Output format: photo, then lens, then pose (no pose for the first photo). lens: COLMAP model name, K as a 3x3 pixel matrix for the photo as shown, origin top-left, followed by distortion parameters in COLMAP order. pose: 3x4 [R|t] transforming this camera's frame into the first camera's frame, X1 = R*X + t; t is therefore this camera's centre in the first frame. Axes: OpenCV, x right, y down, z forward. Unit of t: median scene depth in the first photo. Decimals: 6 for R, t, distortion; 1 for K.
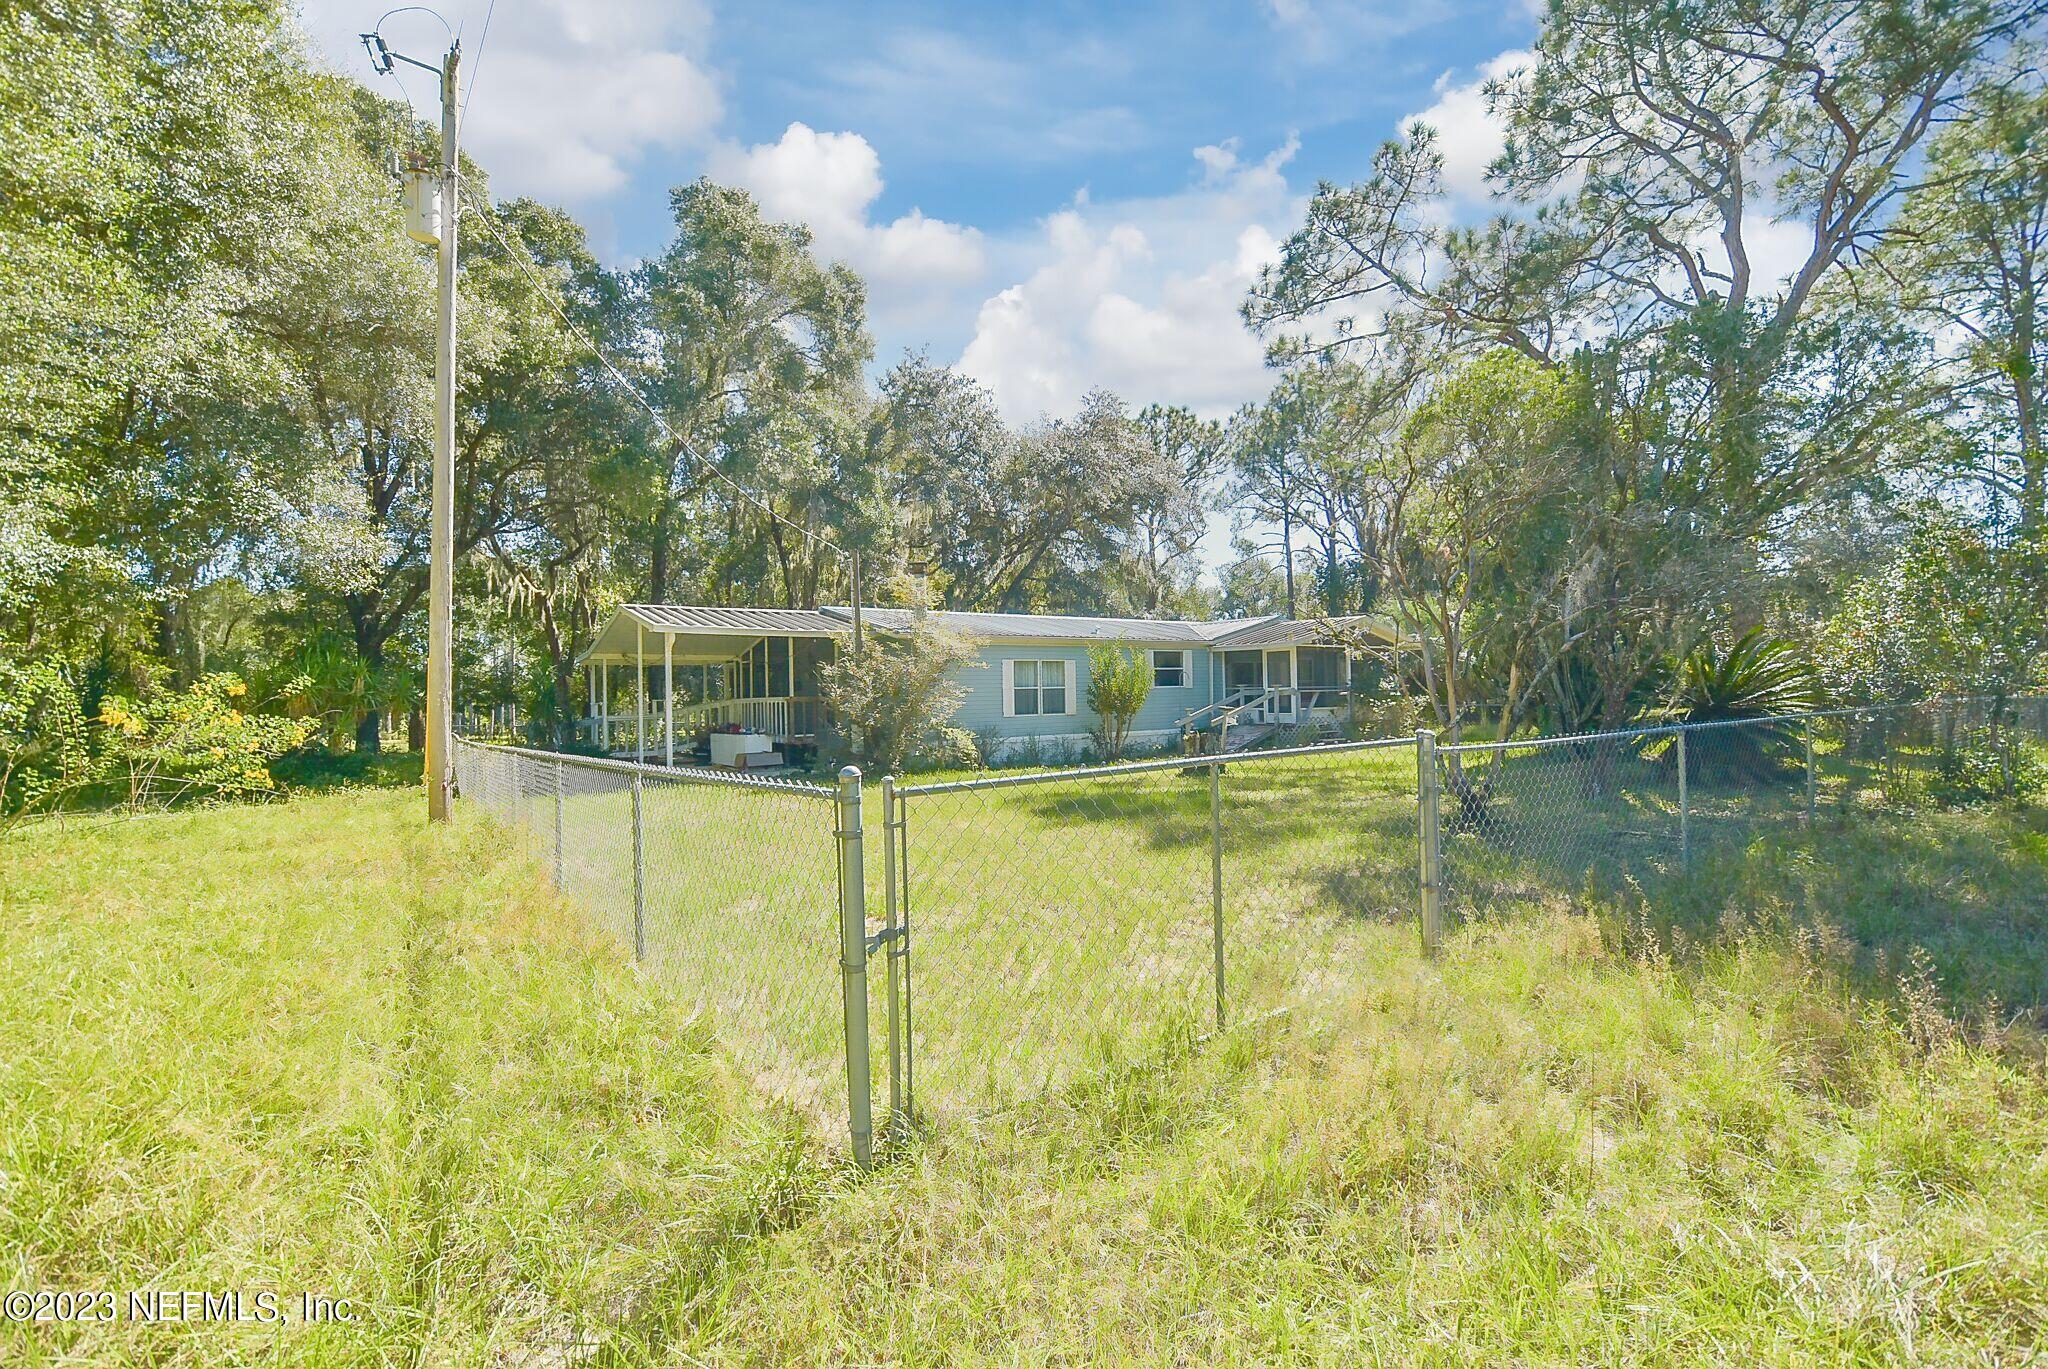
lens RADIAL K [[936.5, 0, 1022.6], [0, 936.5, 686.7], [0, 0, 1]] dist [-0.006284, -0.000056]
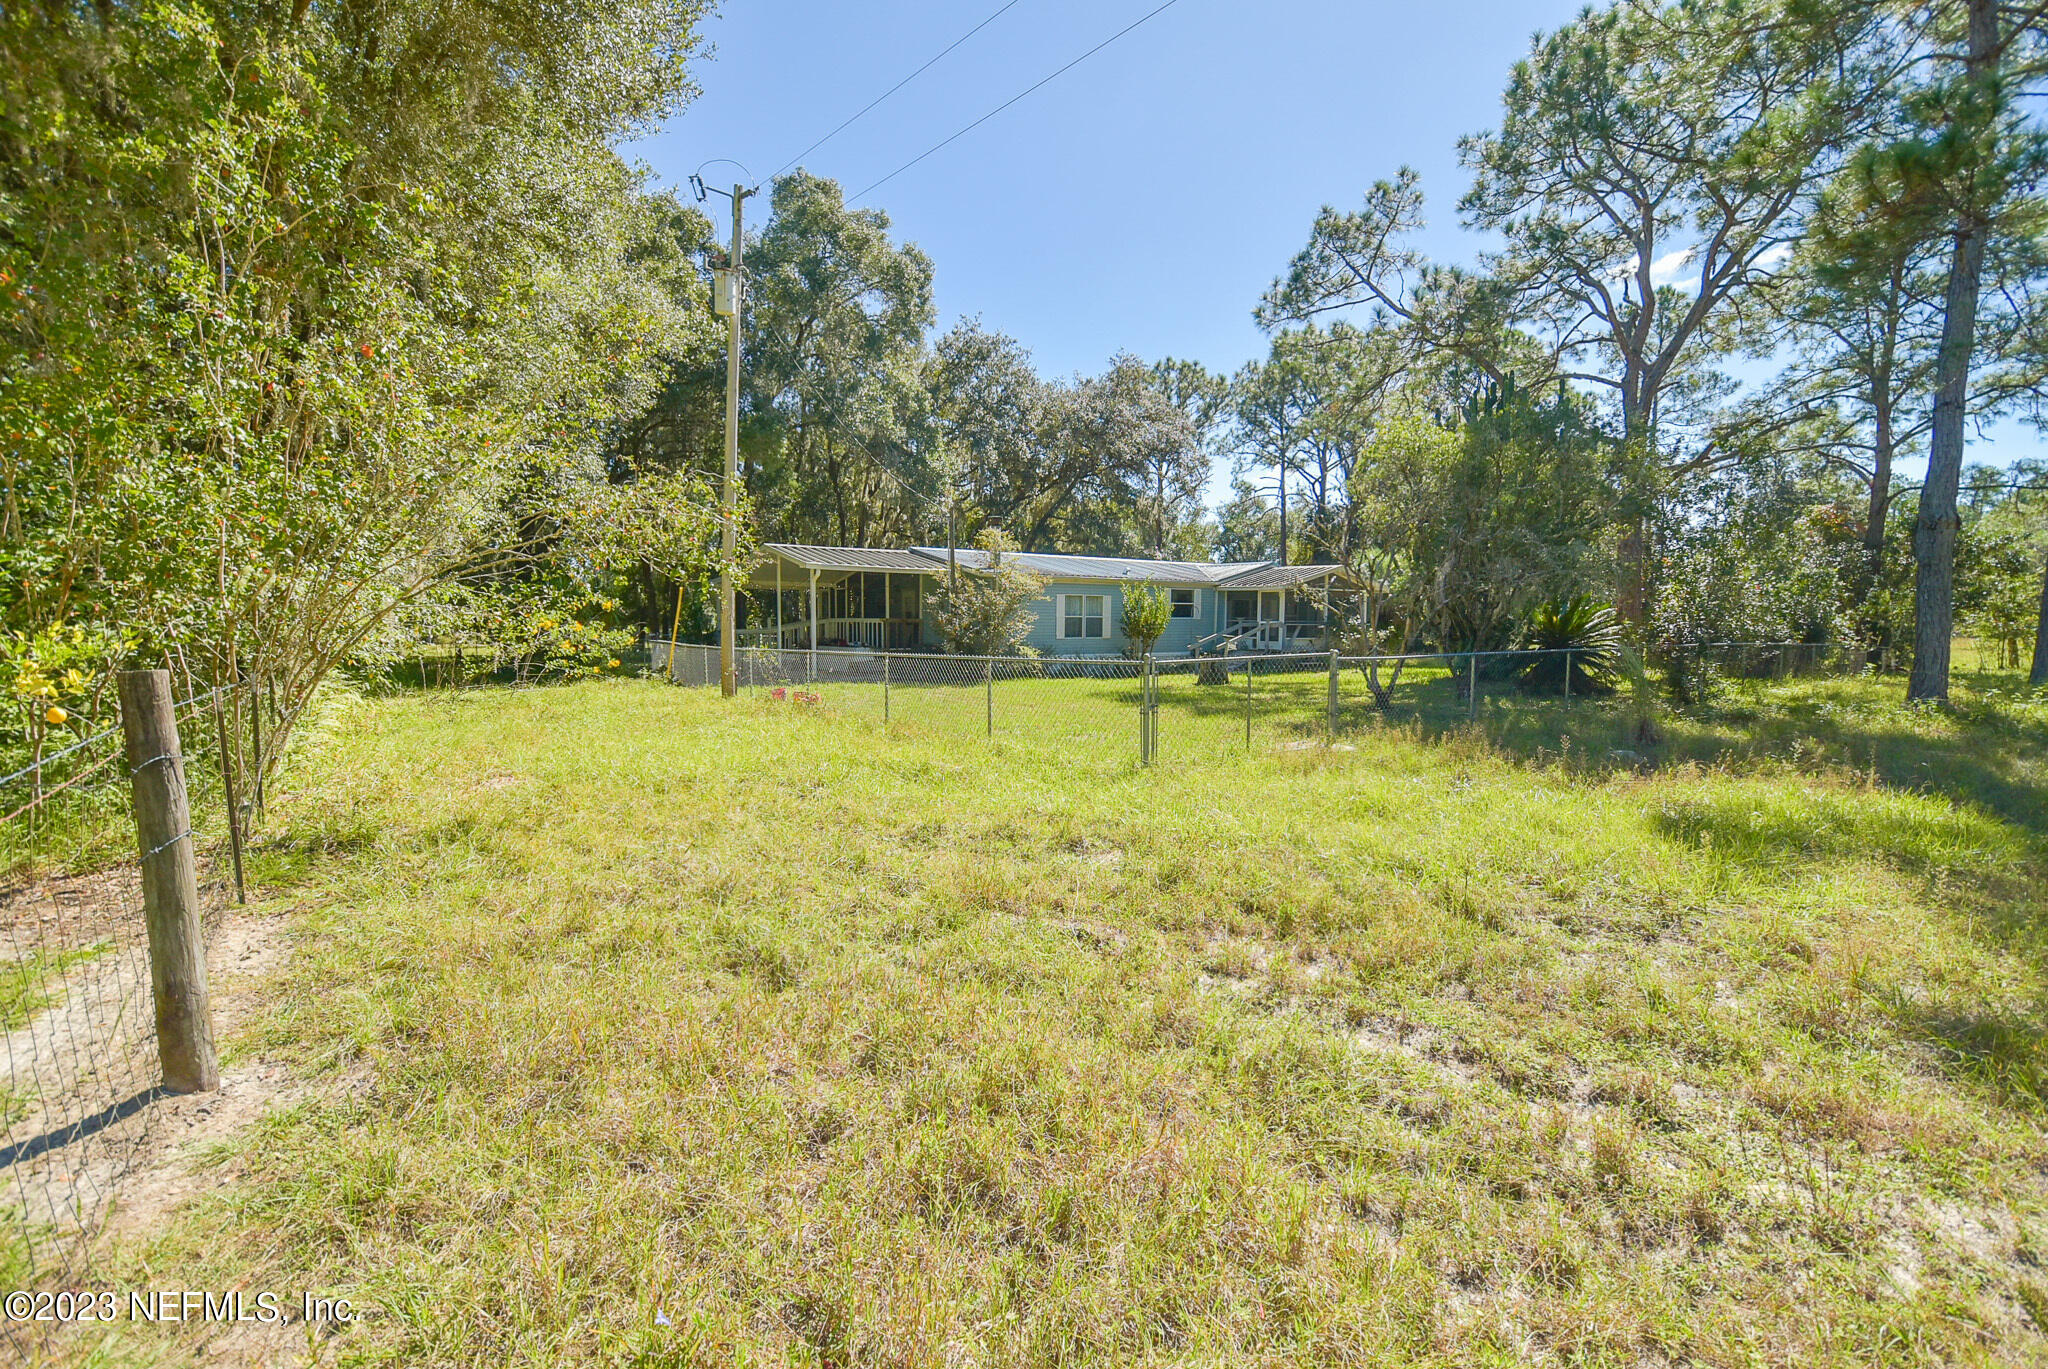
lens RADIAL K [[936.5, 0, 1025.6], [0, 936.5, 687.1], [0, 0, 1]] dist [-0.006284, -0.000056]
pose [[0.999507, 0.025799, 0.017881, -0.060042], [-0.027204, 0.996149, 0.083351, -0.005343], [-0.015661, -0.083797, 0.996360, -0.207154]]
